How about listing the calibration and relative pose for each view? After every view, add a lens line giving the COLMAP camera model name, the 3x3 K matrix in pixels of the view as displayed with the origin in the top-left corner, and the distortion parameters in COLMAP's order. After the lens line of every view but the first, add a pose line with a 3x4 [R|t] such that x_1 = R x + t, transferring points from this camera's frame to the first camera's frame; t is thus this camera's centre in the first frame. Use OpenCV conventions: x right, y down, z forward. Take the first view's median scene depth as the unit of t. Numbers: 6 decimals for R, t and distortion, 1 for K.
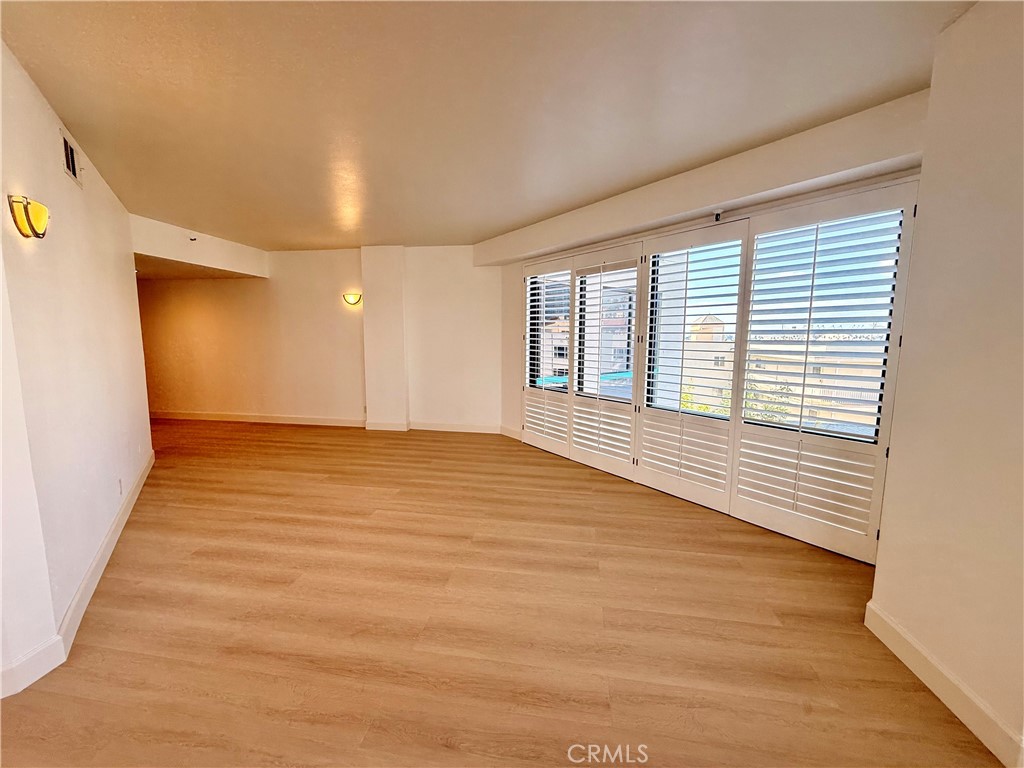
lens RADIAL K [[411.2, 0, 509.5], [0, 411.2, 389.3], [0, 0, 1]] dist [0.001312, -0.000911]
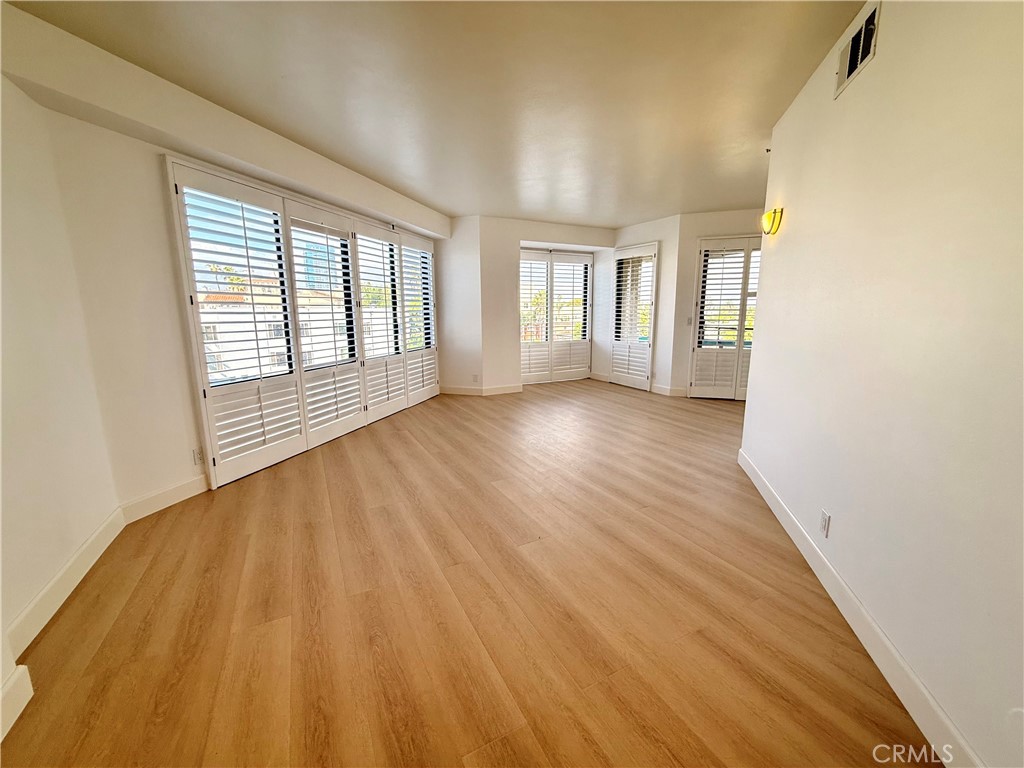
lens RADIAL K [[411.2, 0, 510.5], [0, 411.2, 379.5], [0, 0, 1]] dist [0.001312, -0.000911]
pose [[-0.596932, -0.144299, 0.789208, -0.863239], [0.098747, 0.962999, 0.250764, -0.159582], [-0.796191, 0.227621, -0.560596, 1.297960]]
